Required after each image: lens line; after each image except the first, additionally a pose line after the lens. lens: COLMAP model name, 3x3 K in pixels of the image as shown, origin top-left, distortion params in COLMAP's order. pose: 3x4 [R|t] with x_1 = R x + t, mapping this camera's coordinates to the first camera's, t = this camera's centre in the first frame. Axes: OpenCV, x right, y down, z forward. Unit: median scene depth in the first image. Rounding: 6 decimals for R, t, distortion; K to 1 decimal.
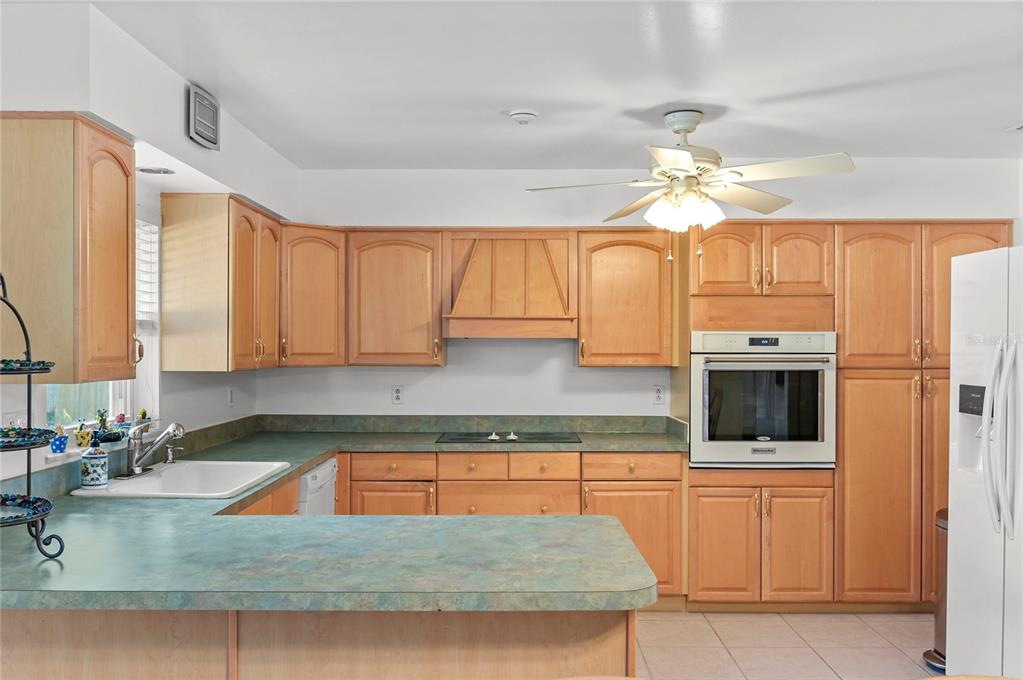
lens RADIAL K [[868.6, 0, 514.7], [0, 868.6, 349.3], [0, 0, 1]] dist [-0.010816, 0.005237]
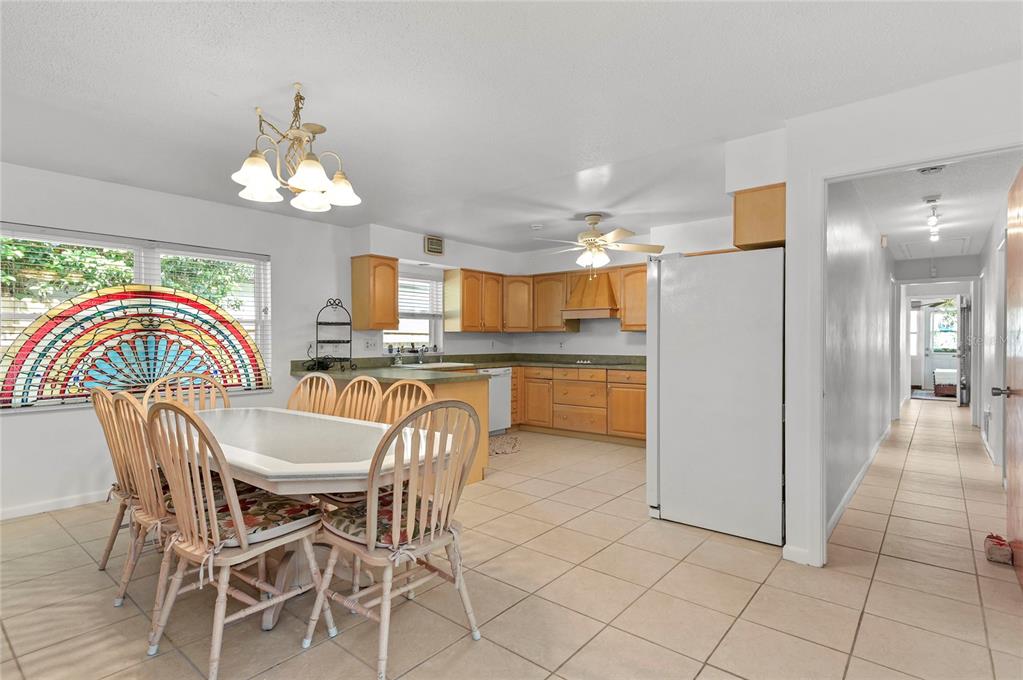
lens RADIAL K [[507.3, 0, 513.3], [0, 507.3, 344.3], [0, 0, 1]] dist [0.018960, -0.006964]
pose [[0.774351, 0.002273, -0.632752, 0.703156], [0.000553, 0.999991, 0.004269, 0.049516], [0.632756, -0.003655, 0.774343, -0.139519]]
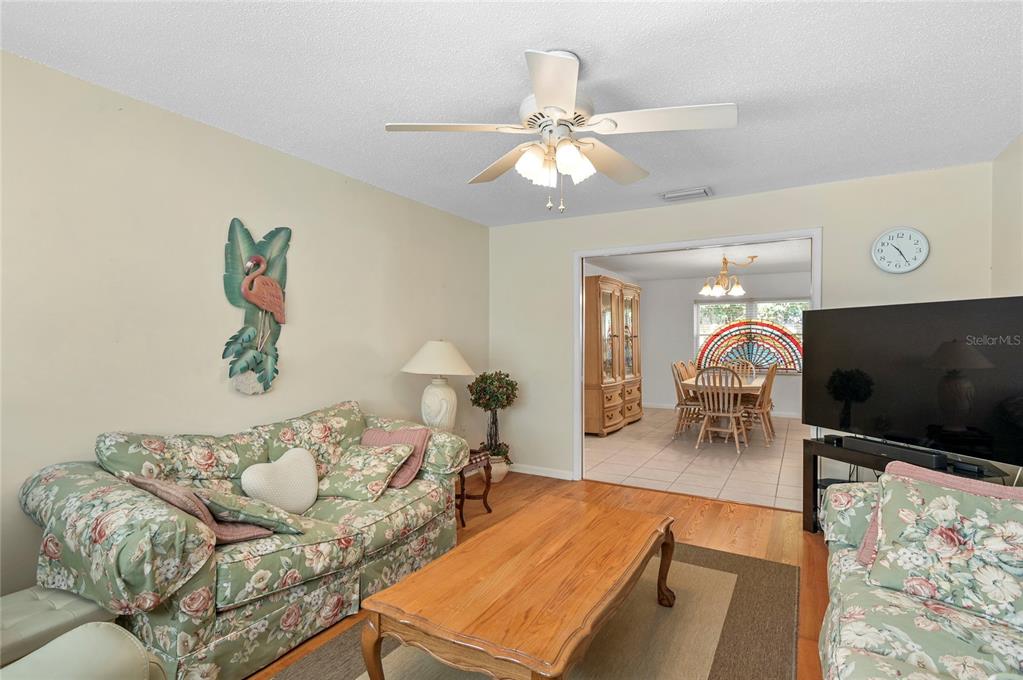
lens RADIAL K [[507.3, 0, 509.4], [0, 507.3, 338.7], [0, 0, 1]] dist [0.018960, -0.006964]
pose [[-0.495424, -0.003132, -0.868646, 1.755177], [-0.006444, 0.999979, 0.000069, 0.029390], [0.868627, 0.005632, -0.495434, 0.312448]]
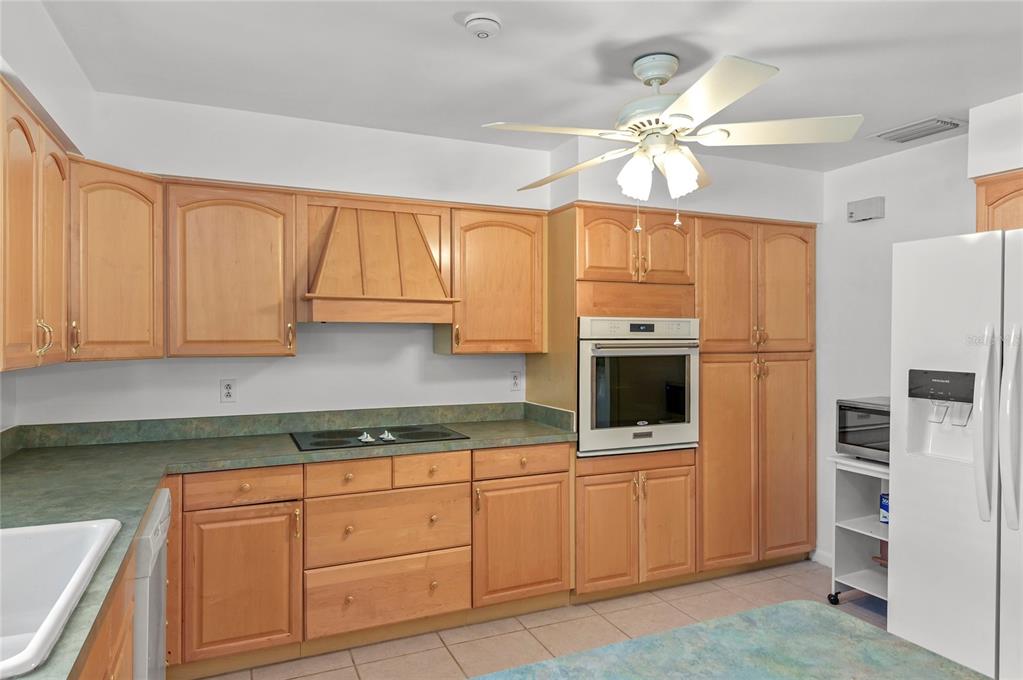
lens RADIAL K [[628.3, 0, 510.3], [0, 628.3, 339.2], [0, 0, 1]] dist [0.009795, -0.005205]
pose [[0.911594, -0.003688, 0.411074, -0.154798], [0.001860, 0.999987, 0.004846, 0.000722], [-0.411086, -0.003653, 0.911589, 0.390999]]
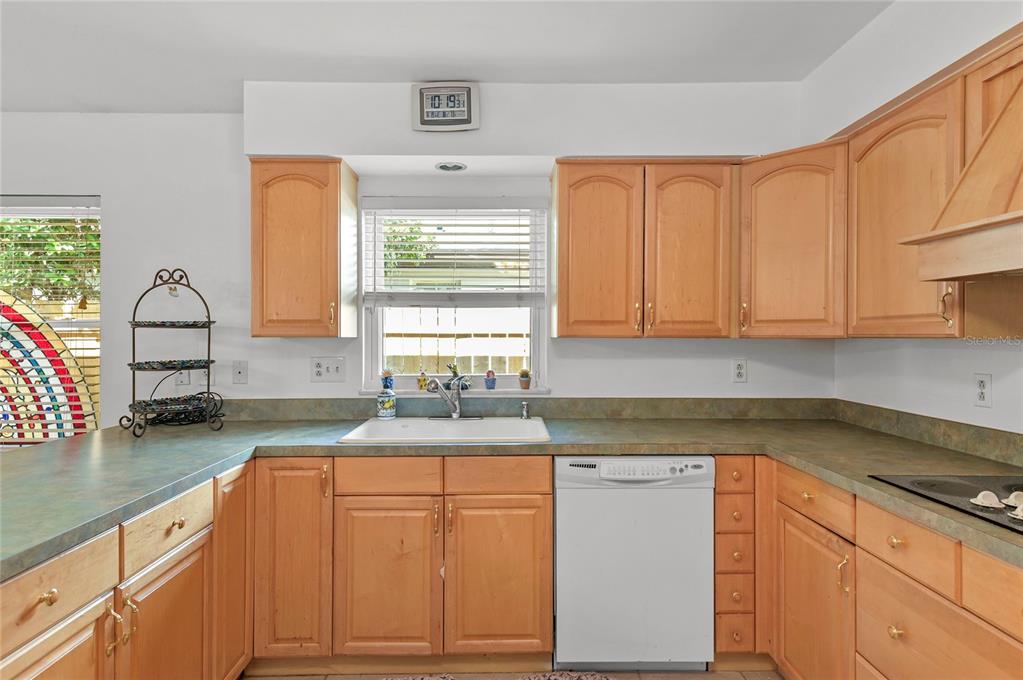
lens RADIAL K [[567.3, 0, 509.4], [0, 567.3, 335.1], [0, 0, 1]] dist [0.021481, -0.000873]
pose [[0.016308, -0.003147, -0.999862, 0.269049], [-0.002419, 0.999992, -0.003187, 0.020559], [0.999864, 0.002471, 0.016300, 0.777211]]
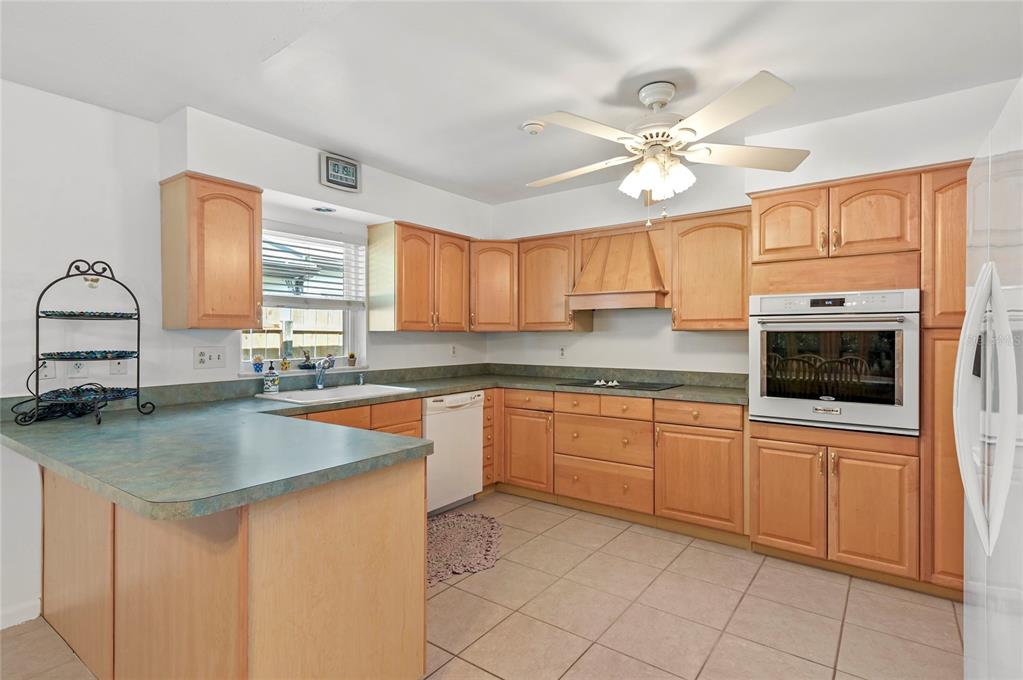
lens RADIAL K [[507.3, 0, 513.7], [0, 507.3, 337.1], [0, 0, 1]] dist [0.018960, -0.006964]
pose [[0.808410, -0.000885, -0.588620, 0.339760], [0.000993, 0.999999, -0.000140, 0.031027], [0.588619, -0.000471, 0.808410, 0.301947]]
